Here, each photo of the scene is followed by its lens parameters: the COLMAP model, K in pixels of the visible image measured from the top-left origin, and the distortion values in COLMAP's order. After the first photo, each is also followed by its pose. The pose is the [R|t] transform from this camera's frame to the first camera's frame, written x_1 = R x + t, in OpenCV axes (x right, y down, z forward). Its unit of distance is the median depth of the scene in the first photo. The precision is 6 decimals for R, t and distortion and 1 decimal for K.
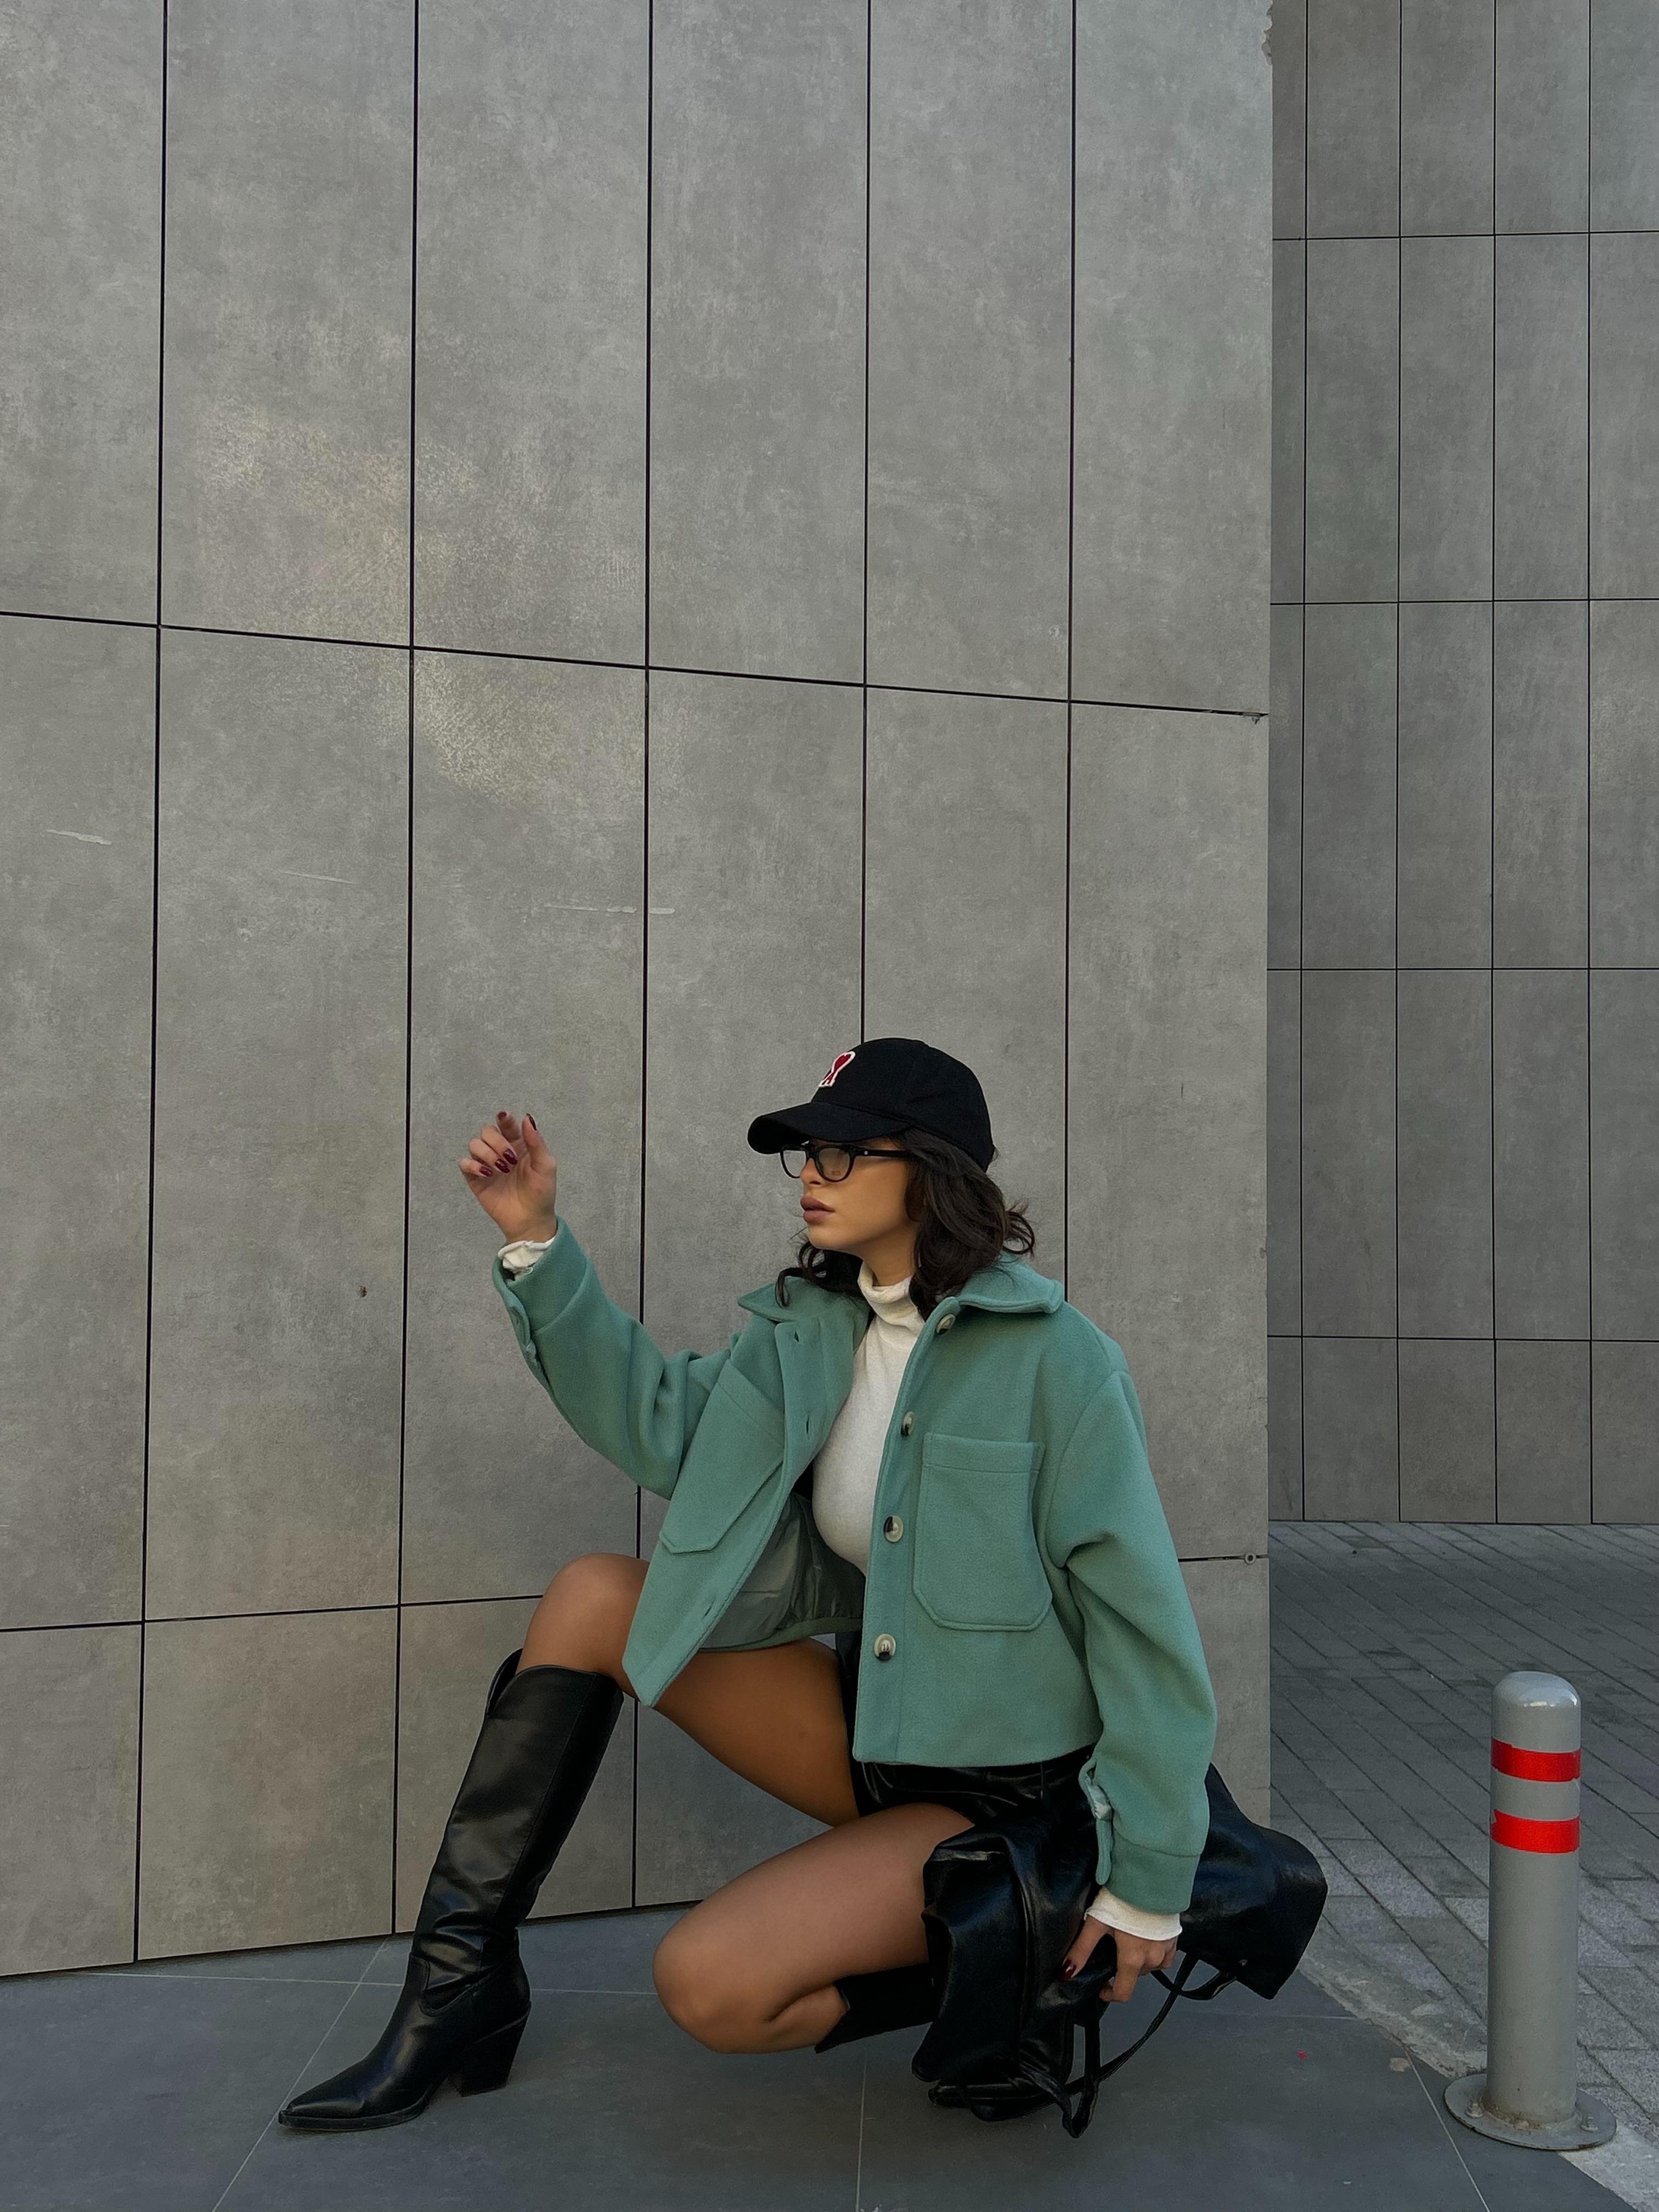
lens RADIAL K [[2196.7, 0, 807.9], [0, 2196.7, 1105.7], [0, 0, 1]] dist [0.024684, 0.000000]
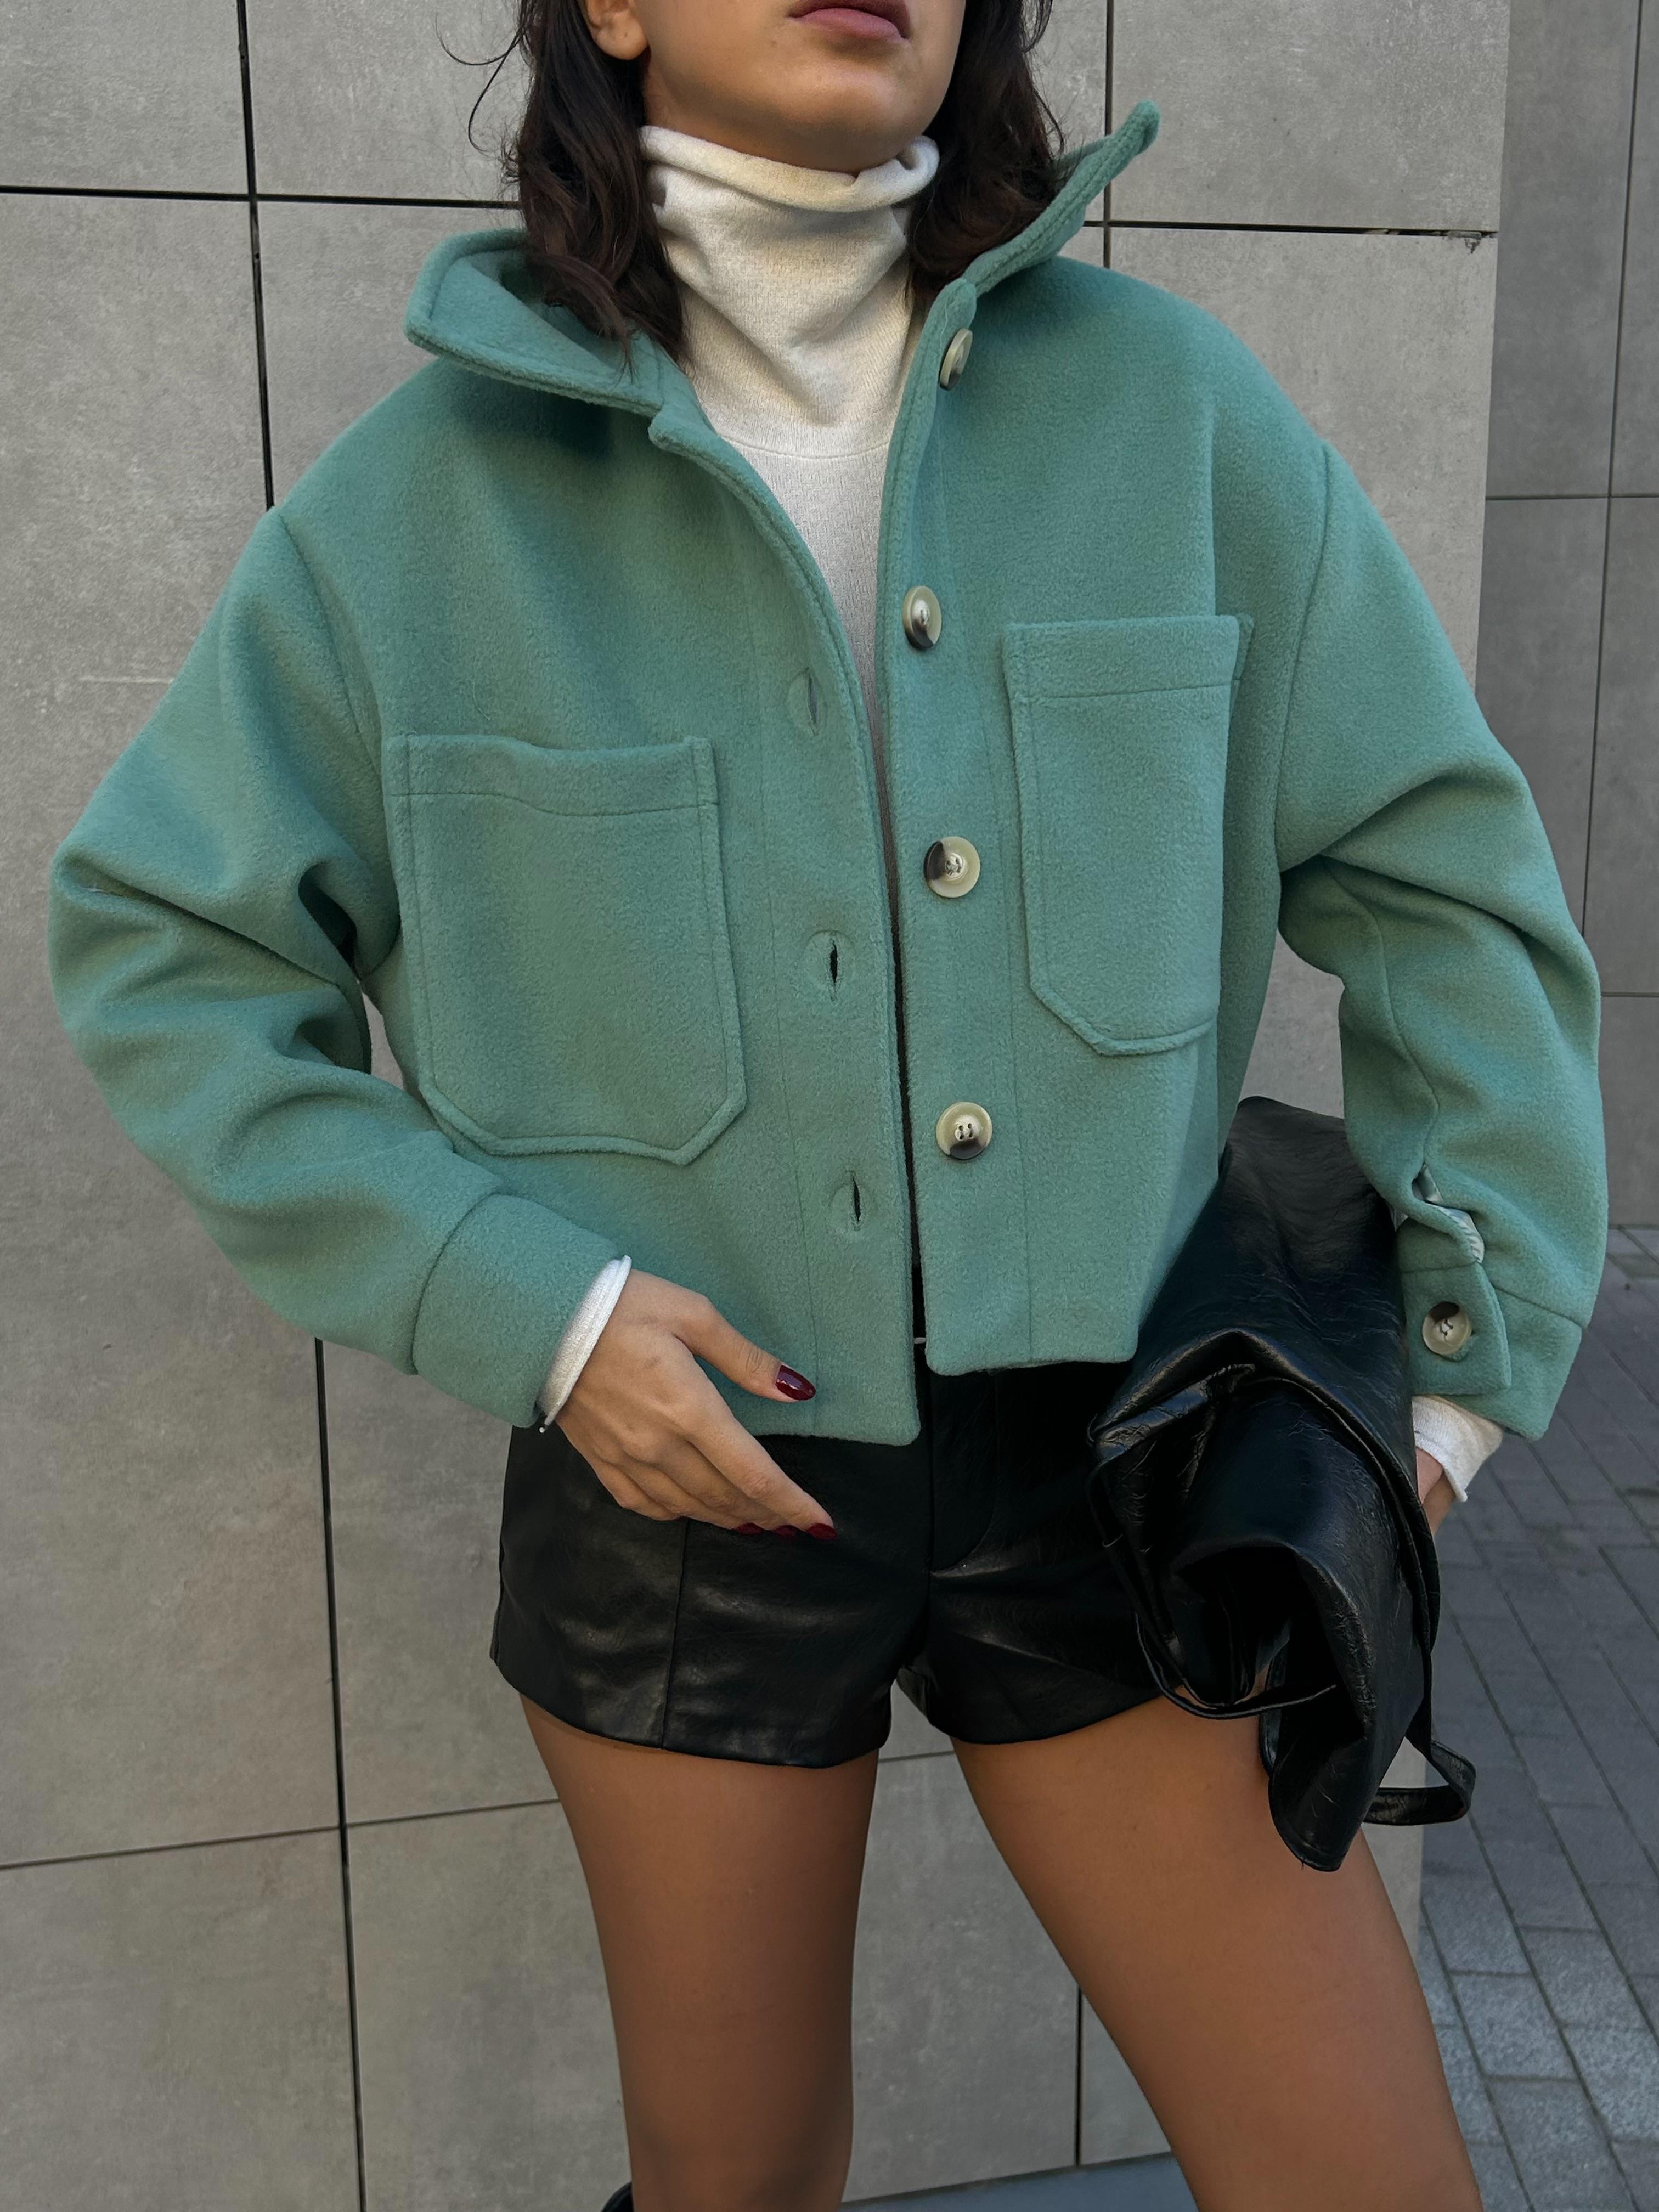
lens RADIAL K [[2356.2, 0, 831.8], [0, 2356.2, 1133.2], [0, 0, 1]] dist [0.010871, 0.000000]
pose [[0.995097, 0.006472, -0.098693, 0.112626], [0.017094, 0.971586, 0.236068, -0.109149], [0.097417, -0.236598, 0.966712, 0.404604]]
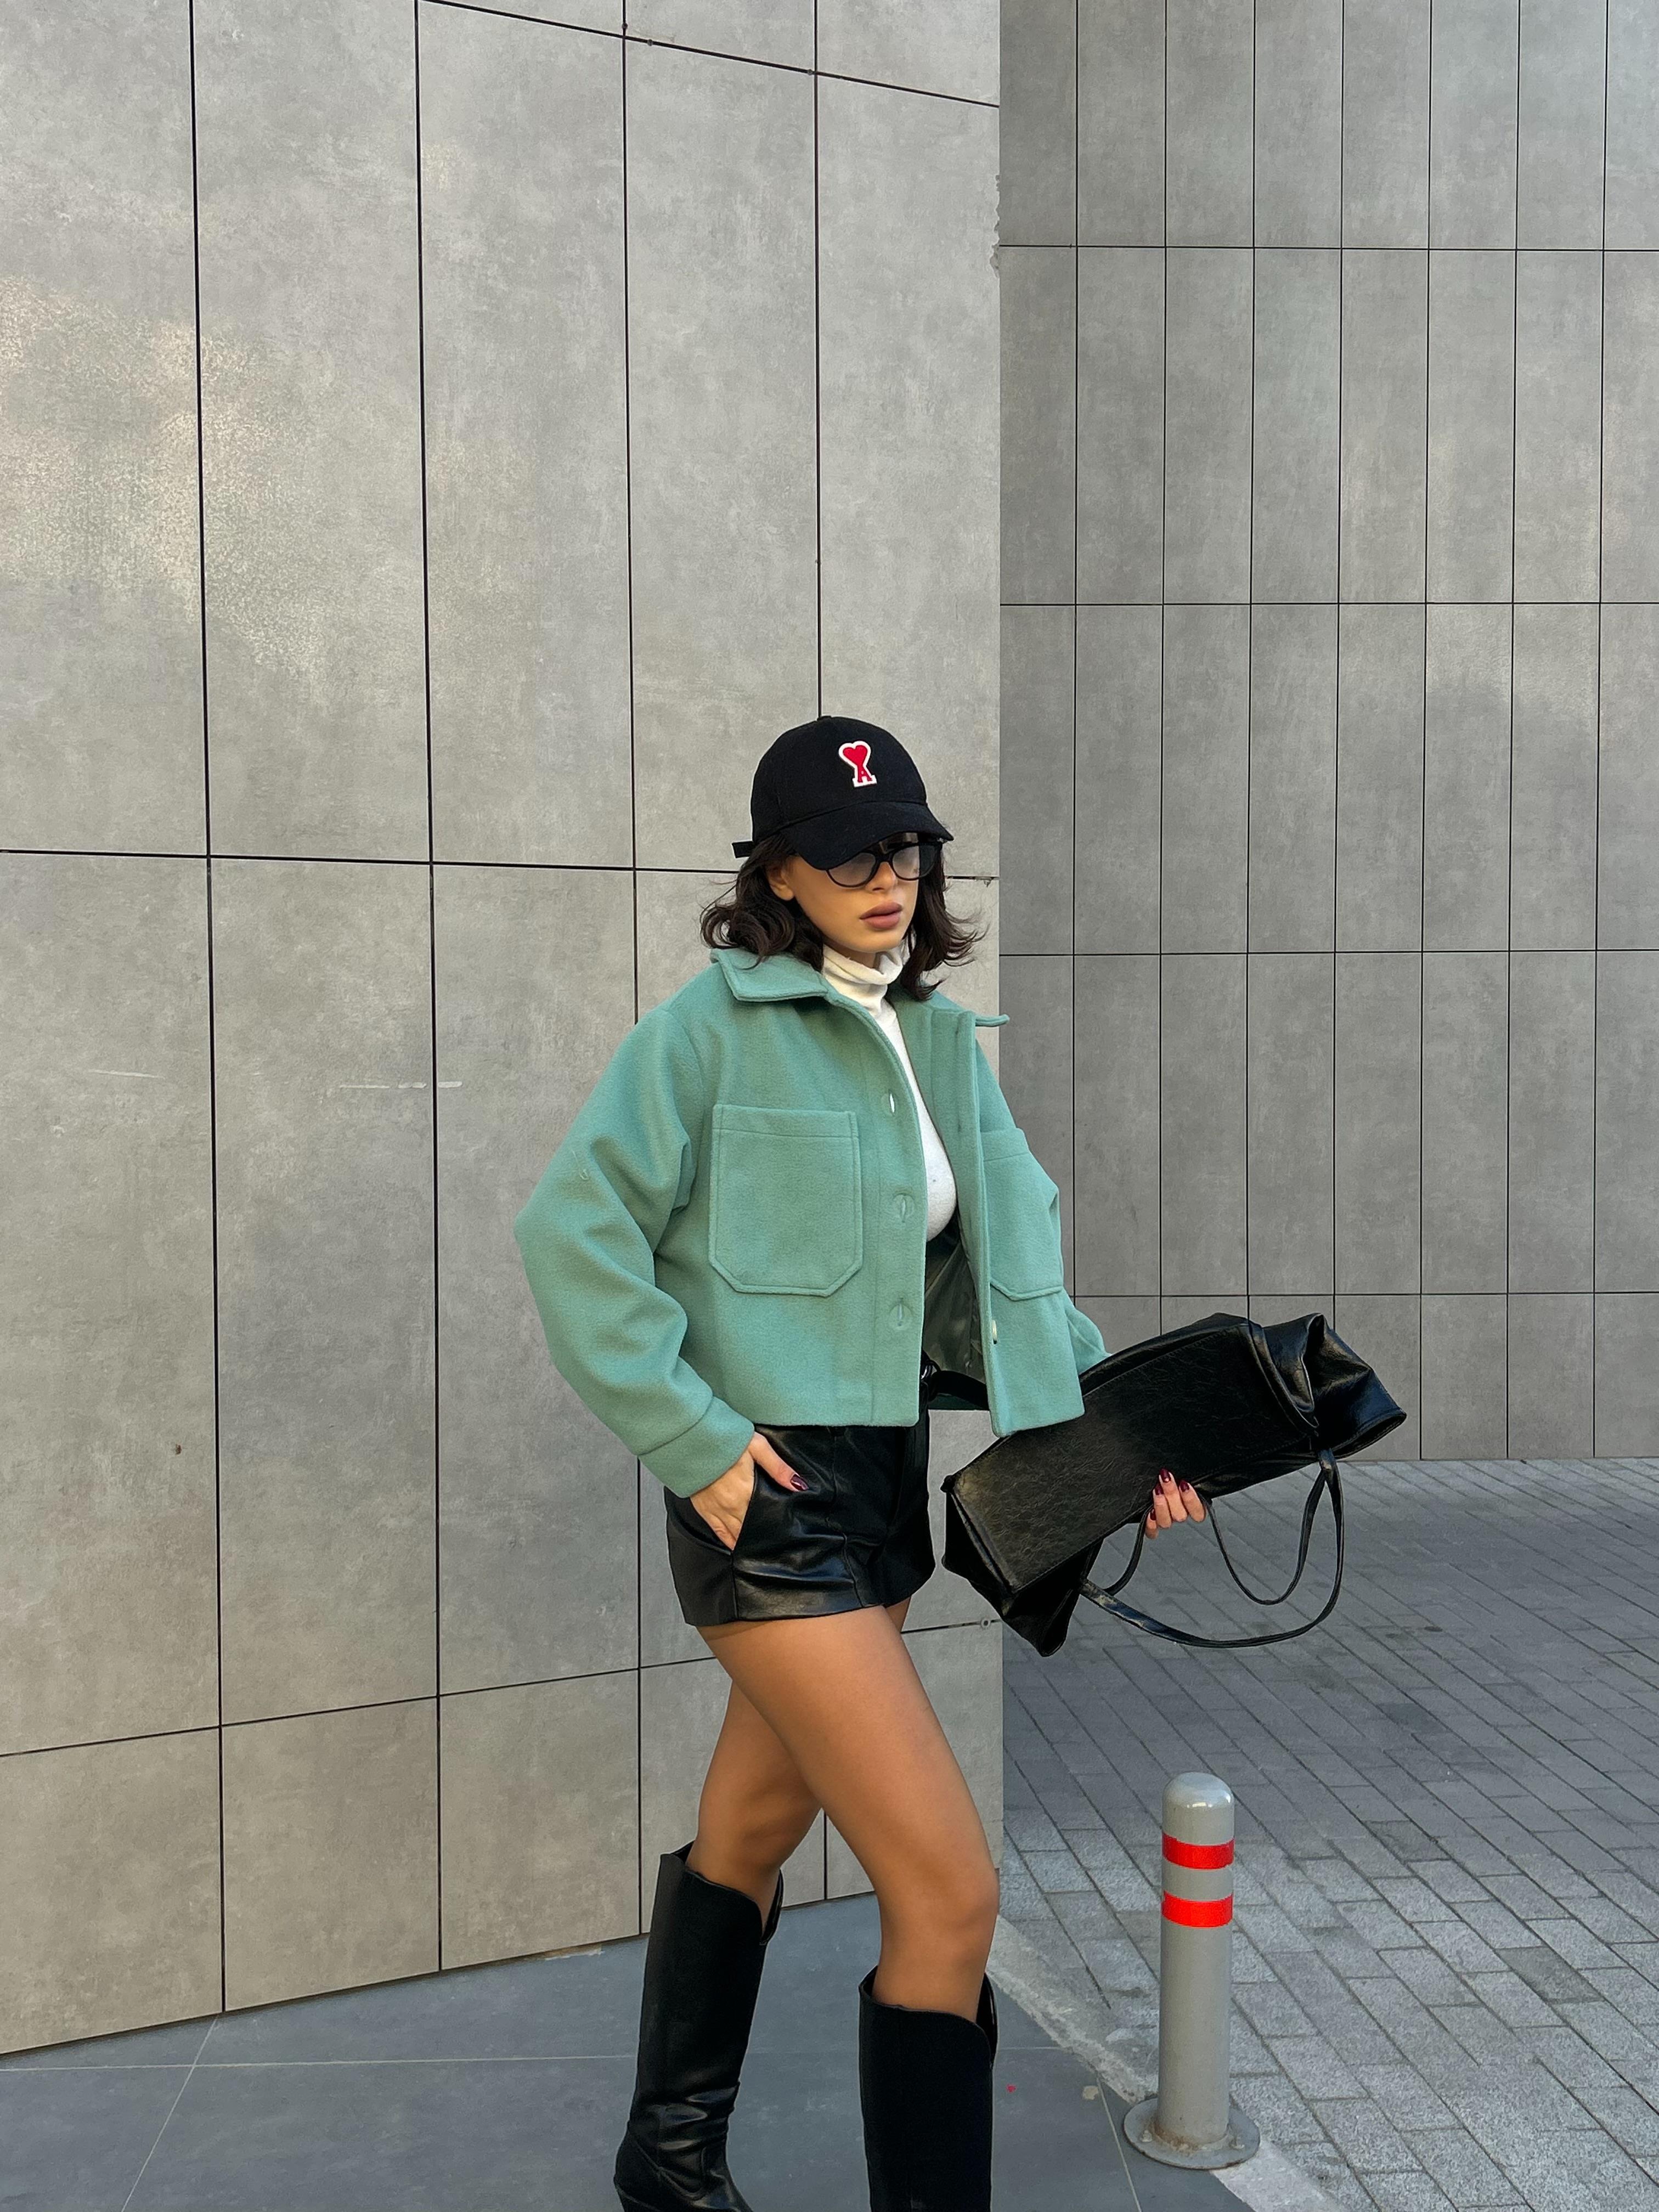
lens RADIAL K [[2196.7, 0, 850.9], [0, 2196.7, 1107.3], [0, 0, 1]] dist [0.024684, 0.000000]
pose [[0.994669, -0.015238, 0.101987, 0.020417], [0.008512, 0.997780, 0.066057, -0.141597], [-0.102768, -0.064836, 0.992590, -0.108051]]
